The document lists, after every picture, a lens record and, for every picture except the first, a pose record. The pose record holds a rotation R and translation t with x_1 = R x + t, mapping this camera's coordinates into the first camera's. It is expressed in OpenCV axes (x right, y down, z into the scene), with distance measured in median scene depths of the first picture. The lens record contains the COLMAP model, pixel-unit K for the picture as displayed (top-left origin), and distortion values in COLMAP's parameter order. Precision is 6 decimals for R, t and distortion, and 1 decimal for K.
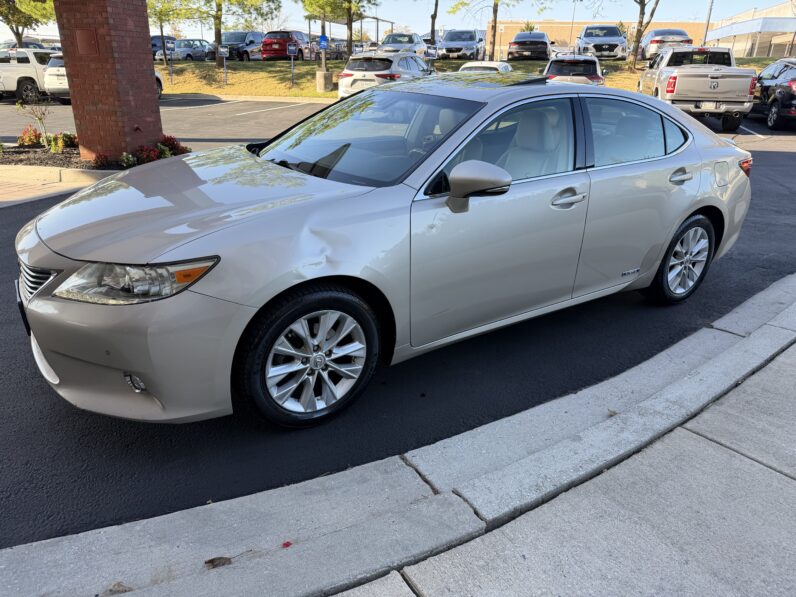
lens RADIAL K [[565.1, 0, 398.8], [0, 565.1, 294.9], [0, 0, 1]] dist [0.032057, -0.032287]
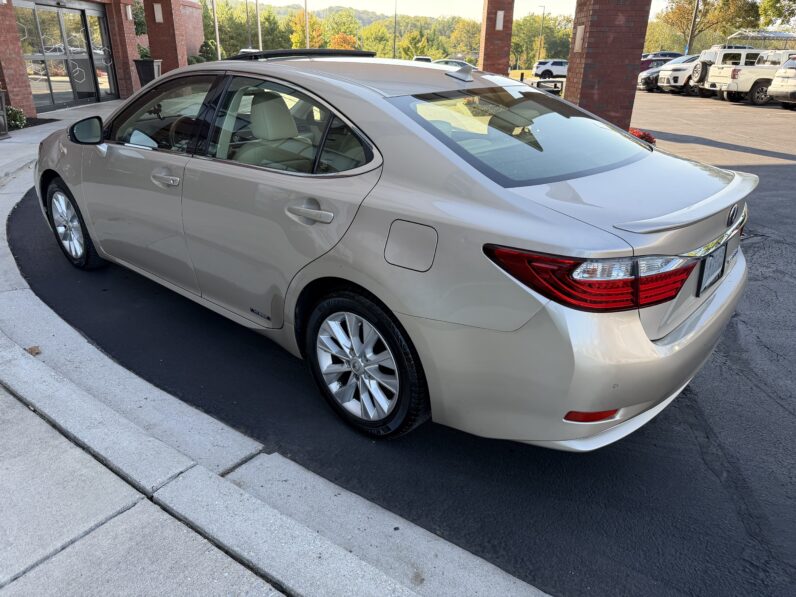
lens RADIAL K [[568.8, 0, 398.0], [0, 568.8, 298.5], [0, 0, 1]] dist [-0.000542, -0.001117]
pose [[0.252025, 0.365317, -0.896117, 0.269452], [-0.368416, 0.892497, 0.260228, -0.077538], [0.894848, 0.264560, 0.359521, 0.214069]]
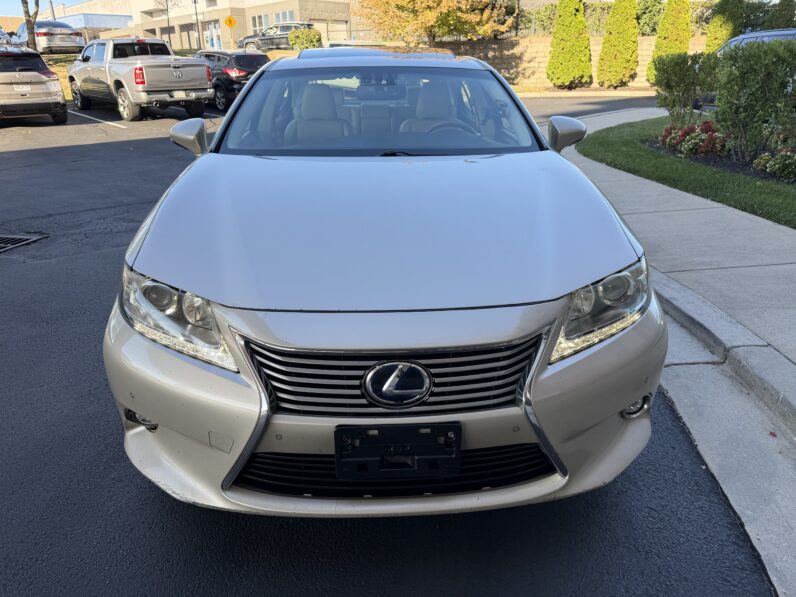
lens RADIAL K [[568.8, 0, 398.0], [0, 568.8, 298.5], [0, 0, 1]] dist [-0.000542, -0.001117]
pose [[0.514716, -0.349174, 0.783036, -0.173847], [0.340950, 0.921349, 0.186733, -0.037045], [-0.786651, 0.170862, 0.593284, 0.106159]]
